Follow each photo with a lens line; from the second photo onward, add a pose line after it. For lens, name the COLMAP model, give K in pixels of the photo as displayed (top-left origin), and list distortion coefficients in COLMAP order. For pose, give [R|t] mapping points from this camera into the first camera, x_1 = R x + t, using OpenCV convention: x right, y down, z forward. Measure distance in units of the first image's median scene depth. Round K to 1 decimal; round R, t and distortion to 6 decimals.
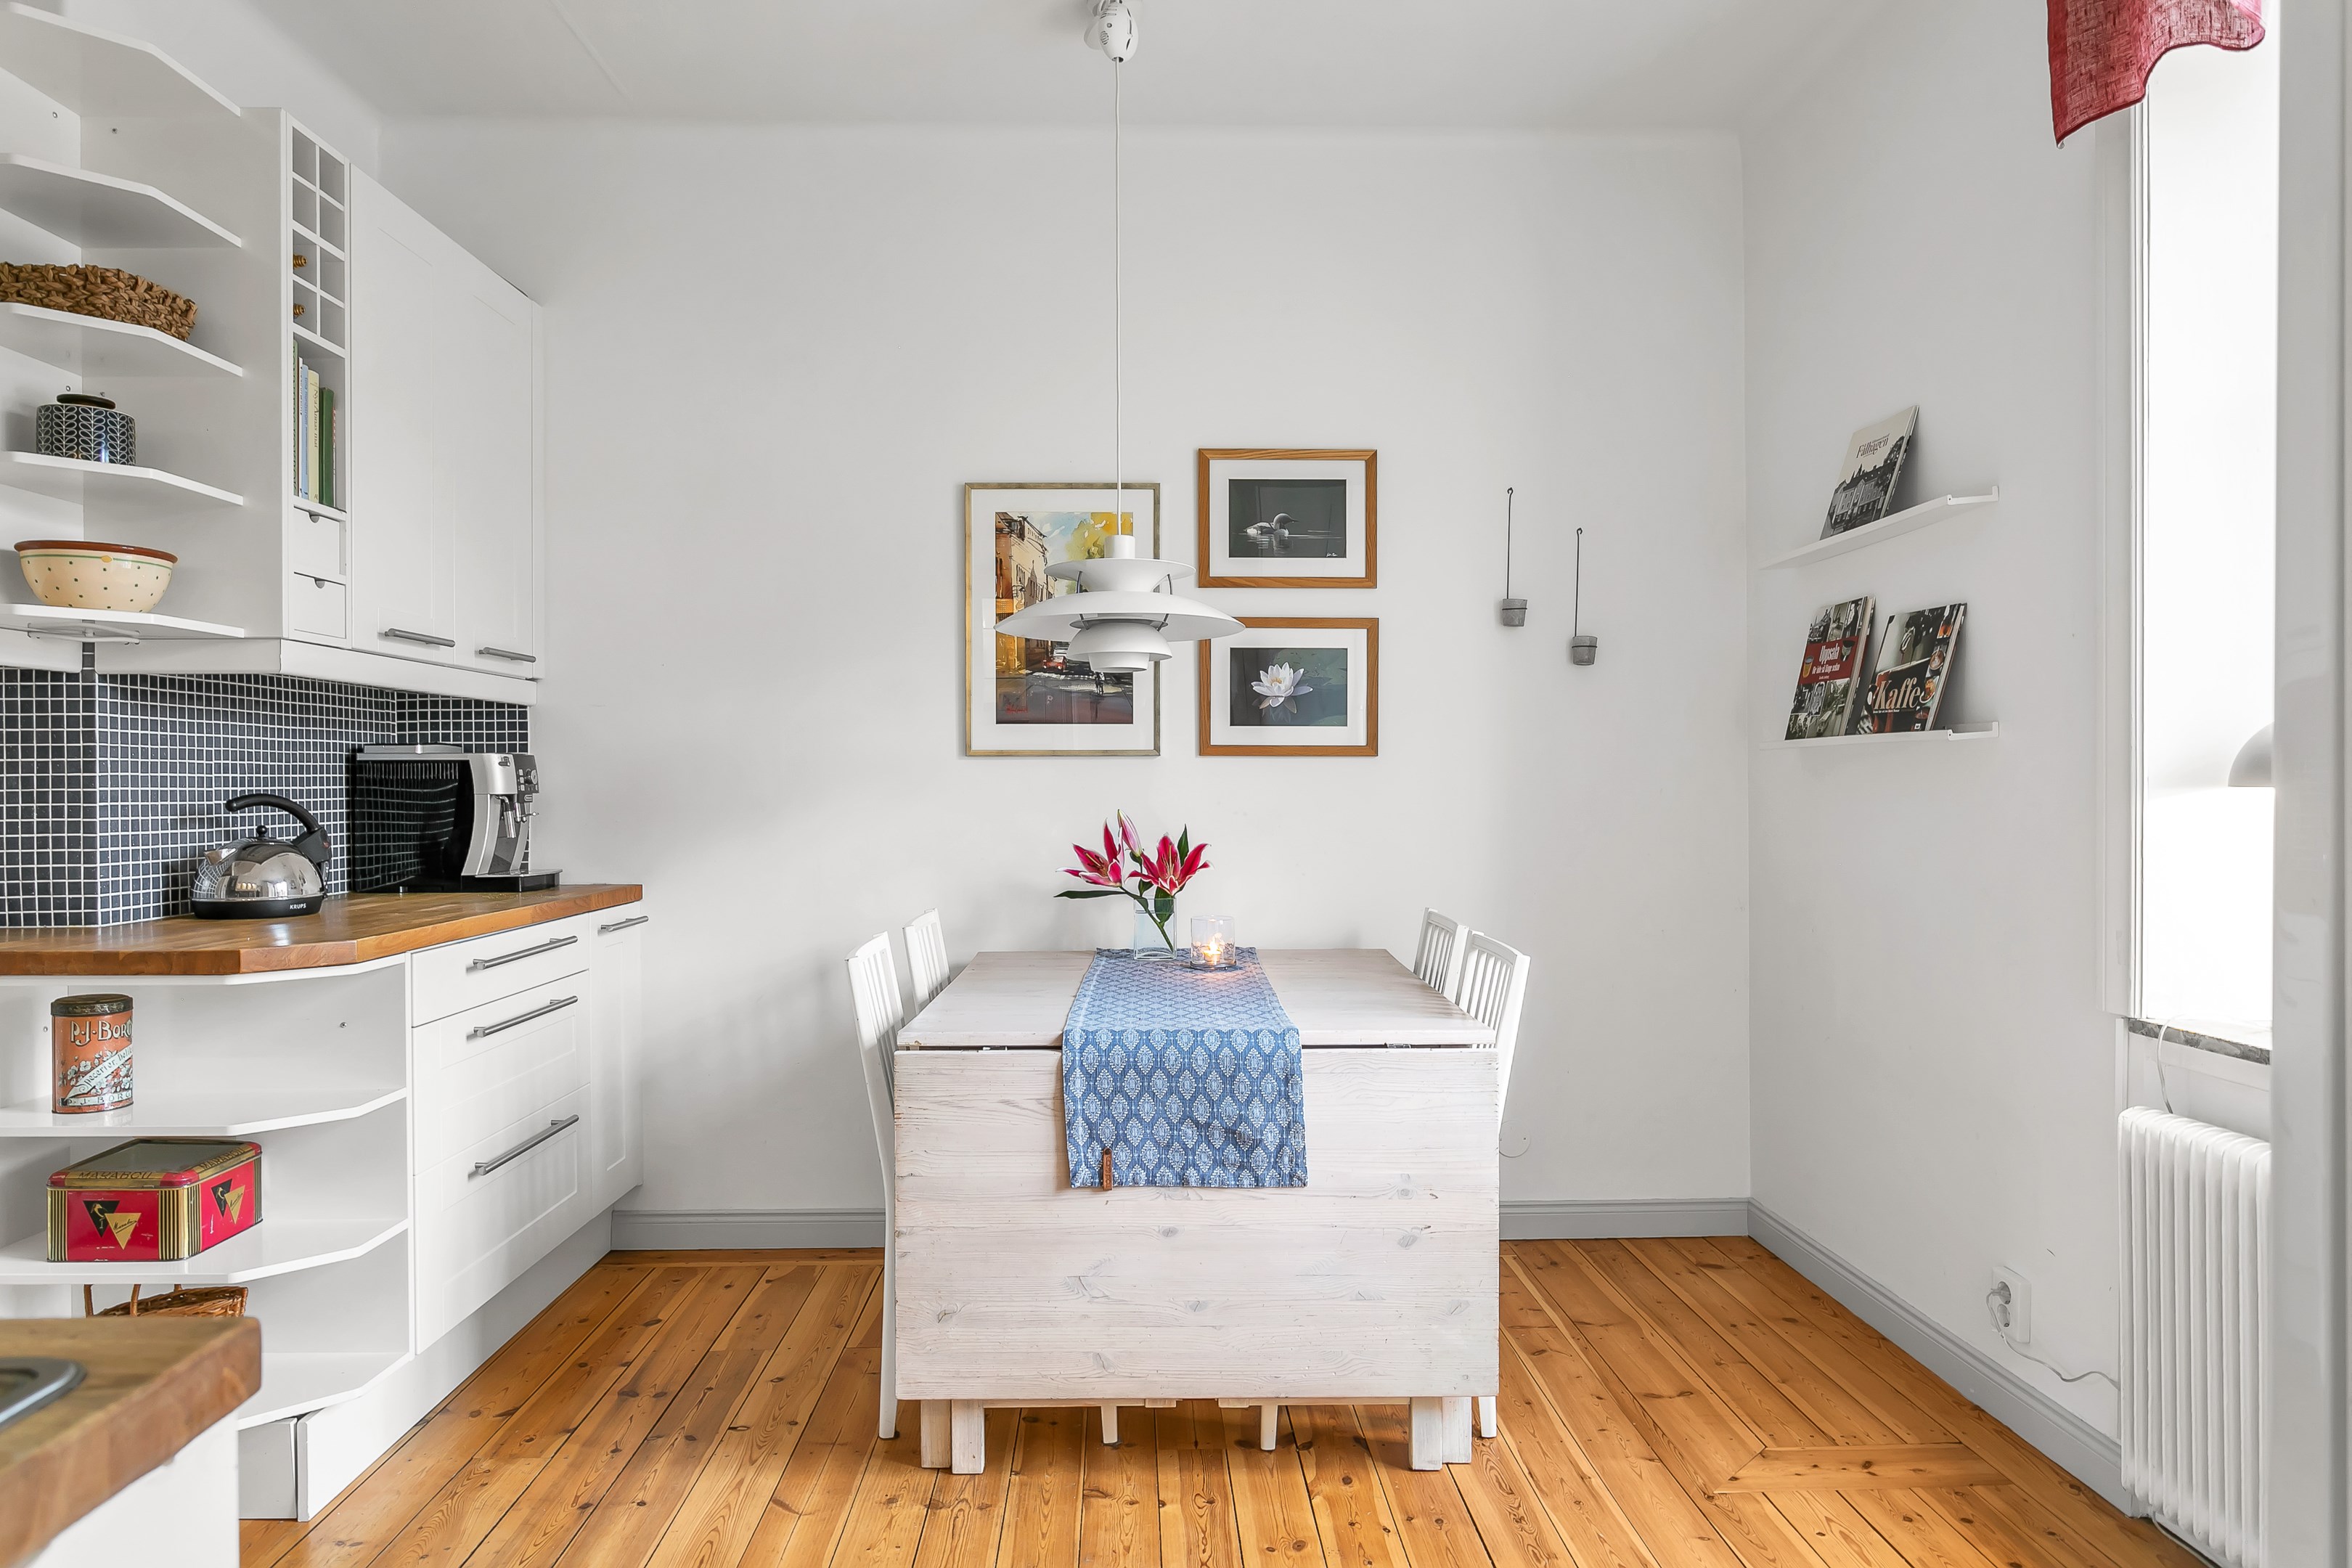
lens RADIAL K [[1442.8, 0, 1176.0], [0, 1442.8, 784.0], [0, 0, 1]] dist [-0.003367, -0.001465]
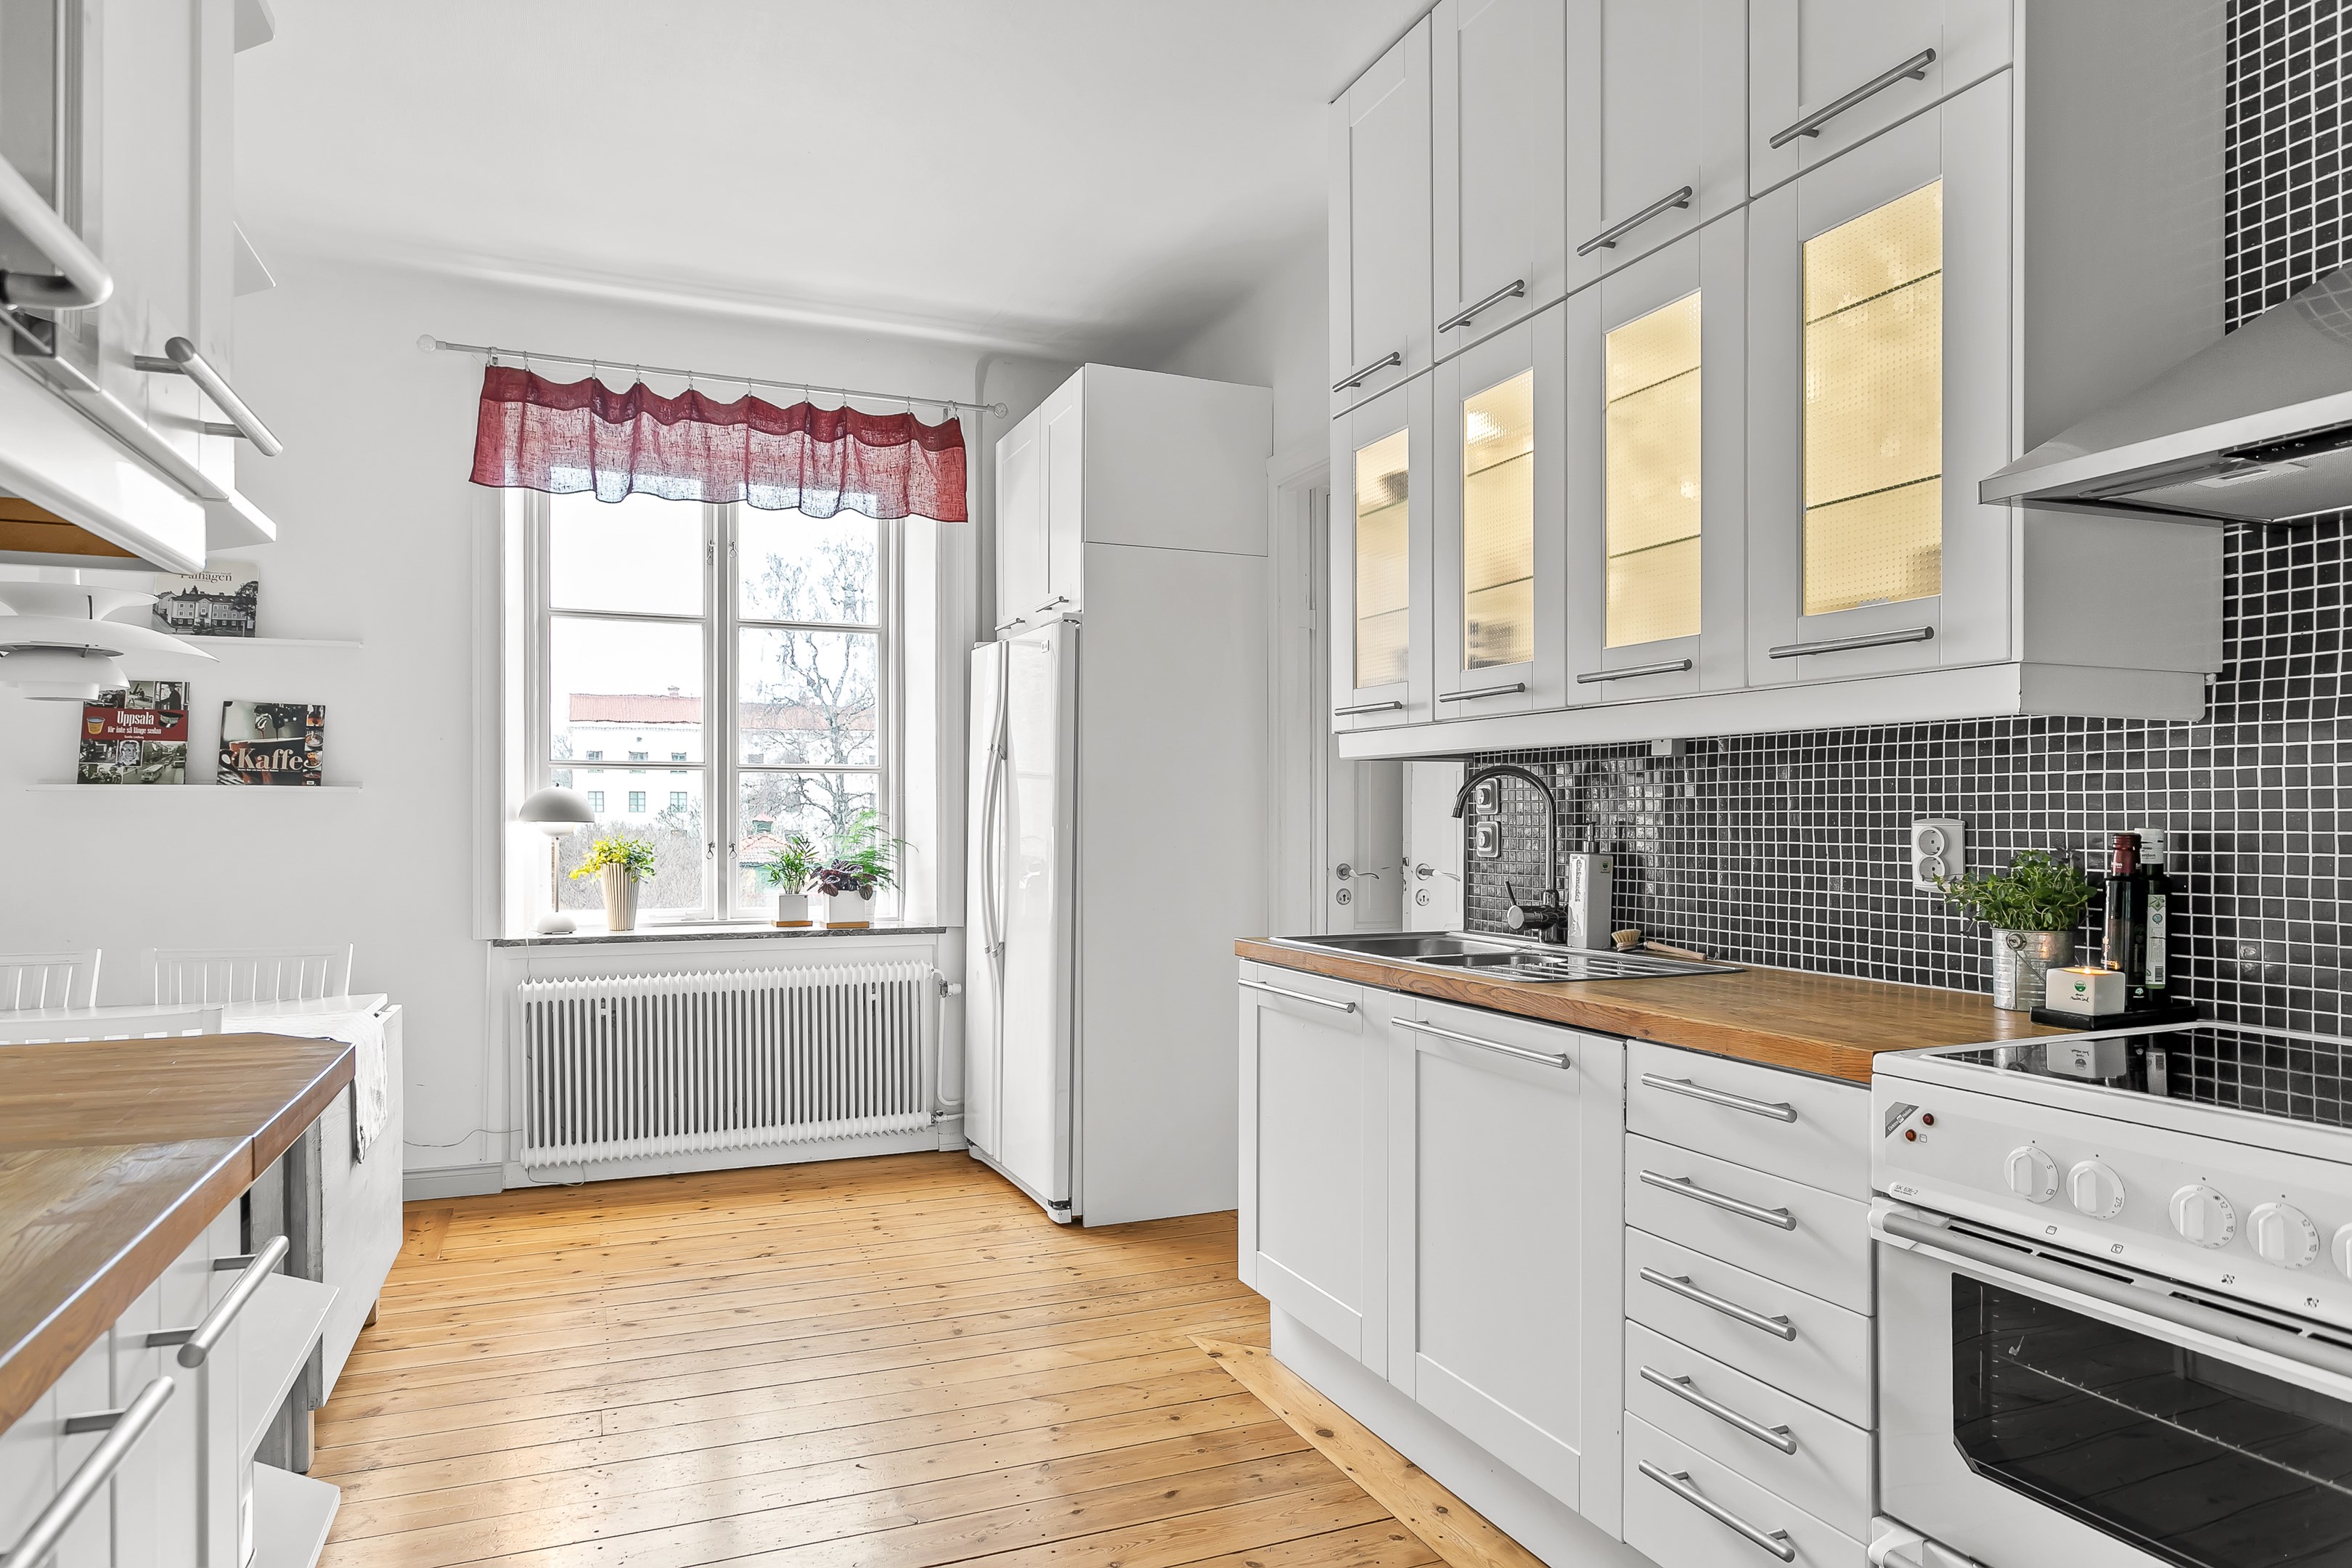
lens RADIAL K [[1421.7, 0, 1166.6], [0, 1421.7, 808.2], [0, 0, 1]] dist [-0.005753, -0.000217]
pose [[-0.352943, 0.005343, 0.935630, -1.202626], [0.000789, 0.999985, -0.005413, -0.003479], [-0.935645, -0.001172, -0.352942, 0.687433]]
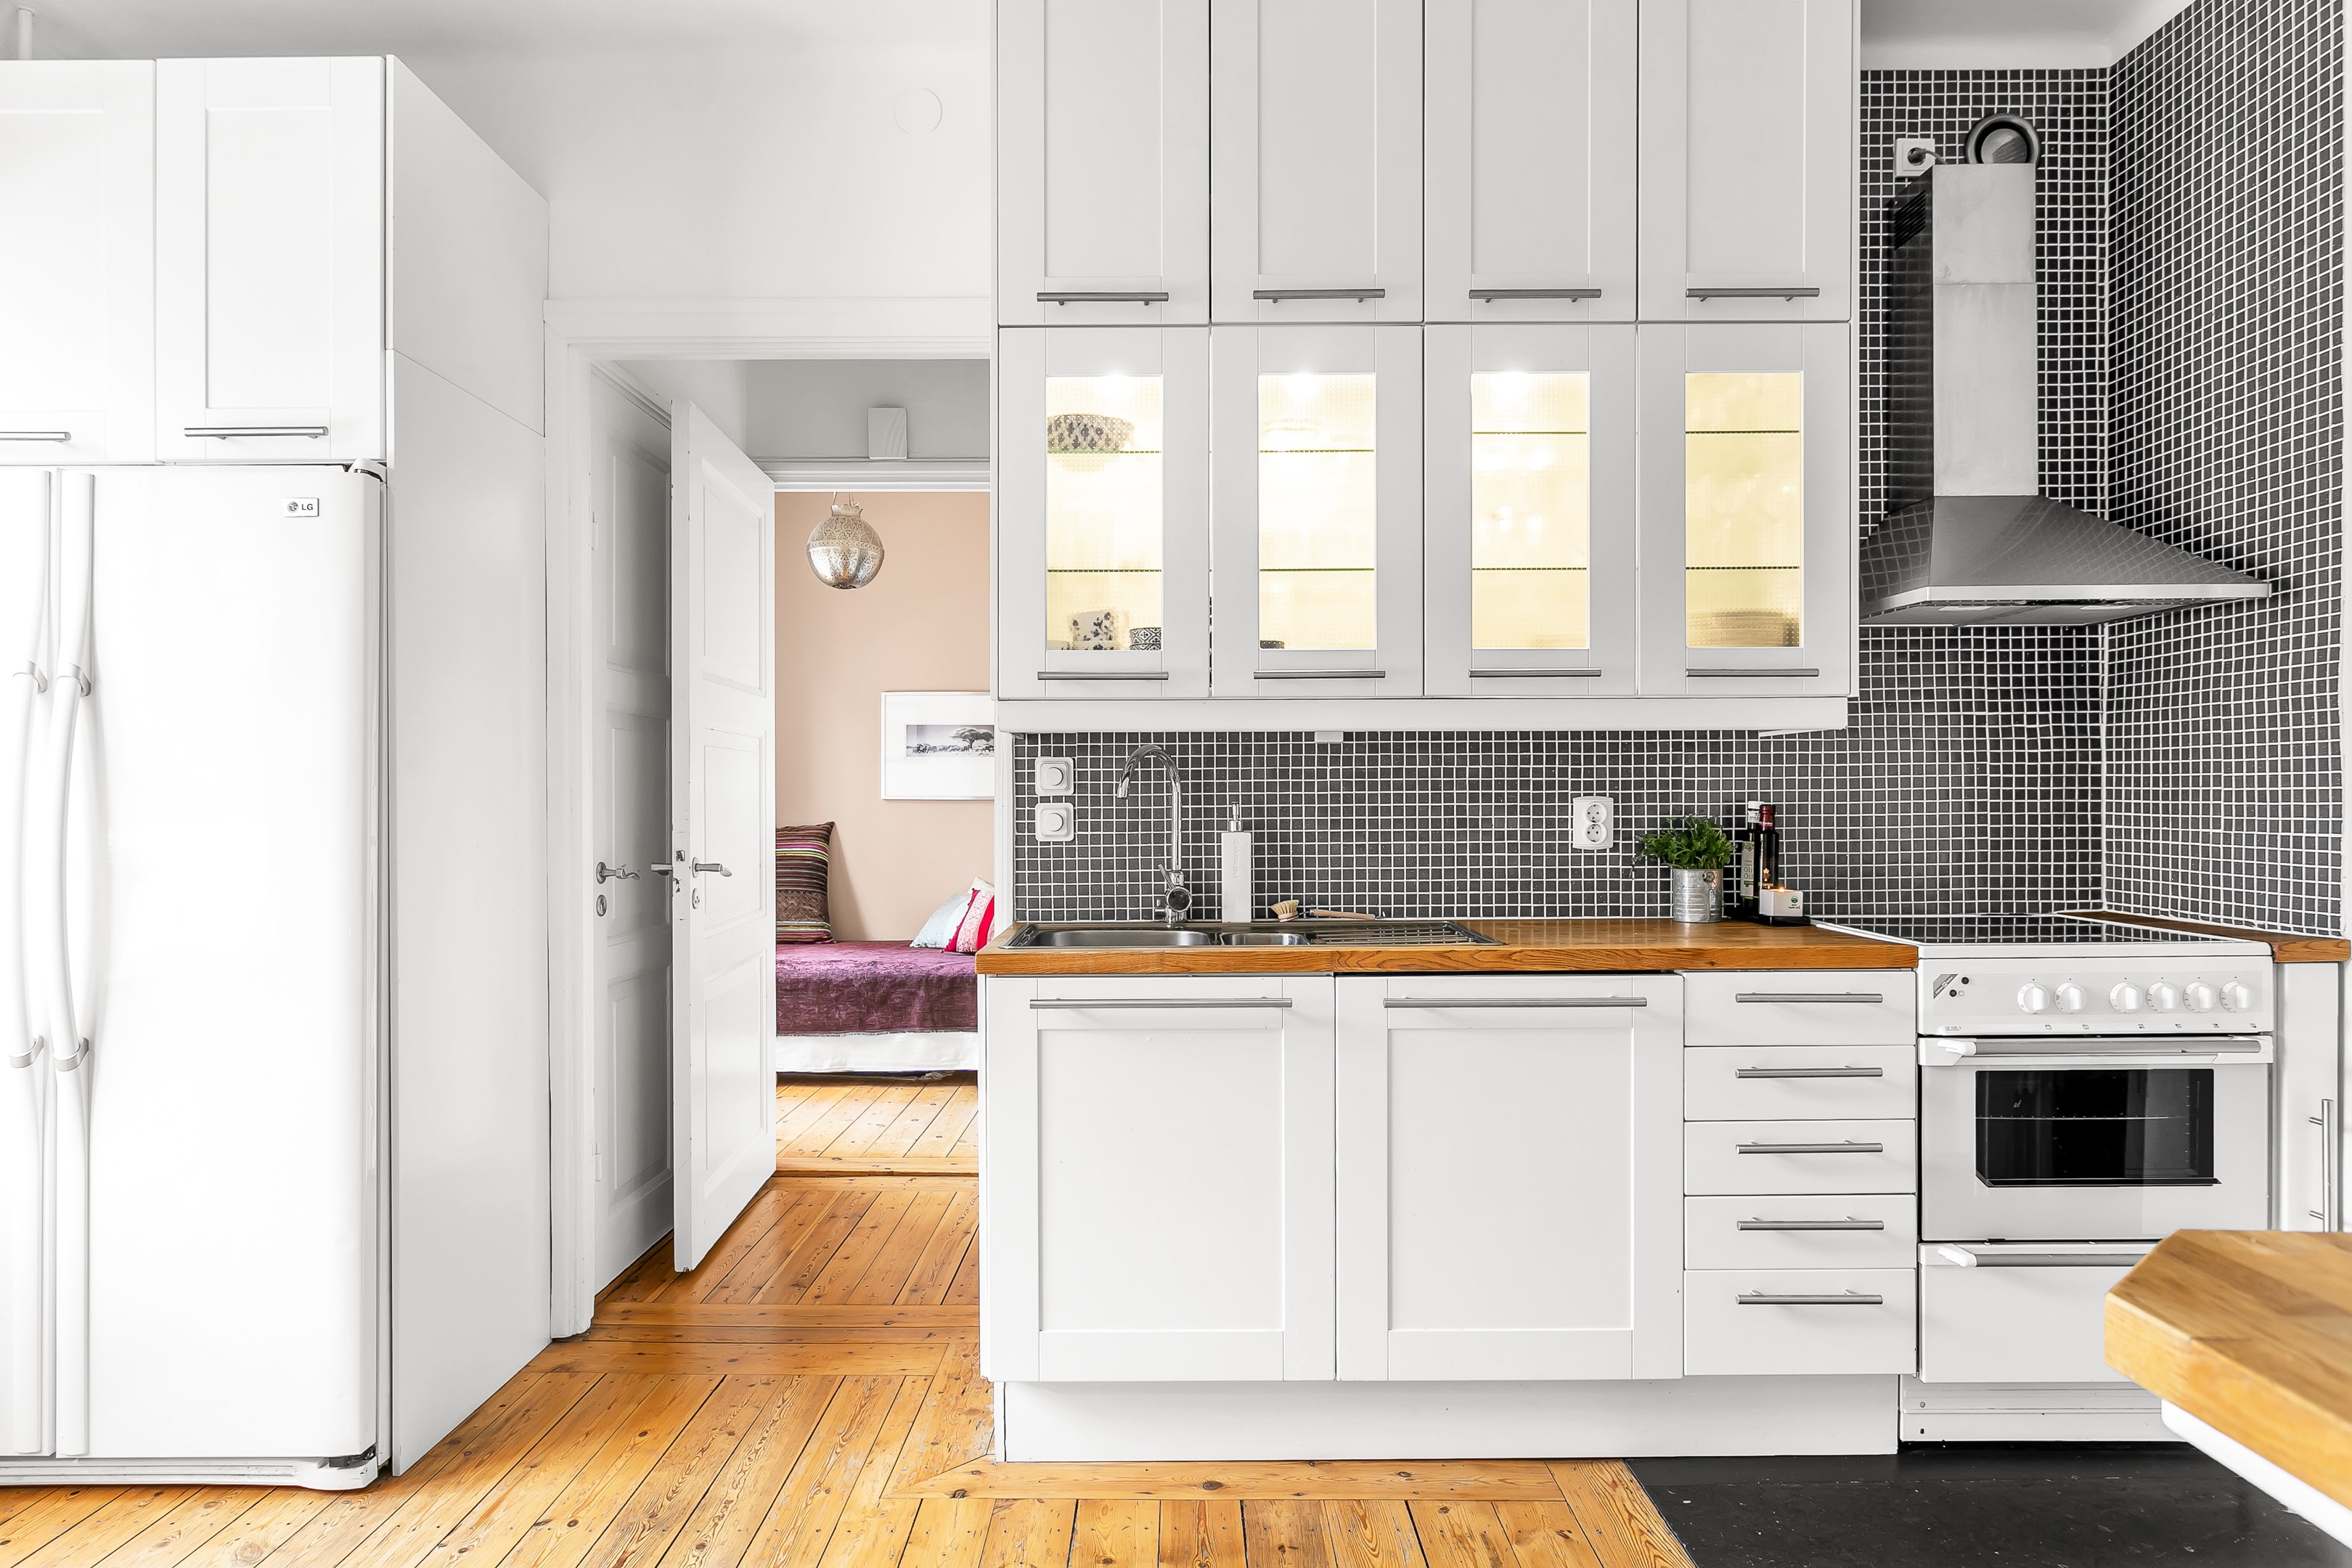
lens RADIAL K [[1390.0, 0, 1176.2], [0, 1390.0, 799.1], [0, 0, 1]] dist [-0.003143, -0.000416]
pose [[-0.999457, 0.005610, 0.032455, -0.319724], [0.005622, 0.999984, 0.000271, -0.001728], [-0.032453, 0.000453, -0.999473, 1.102689]]
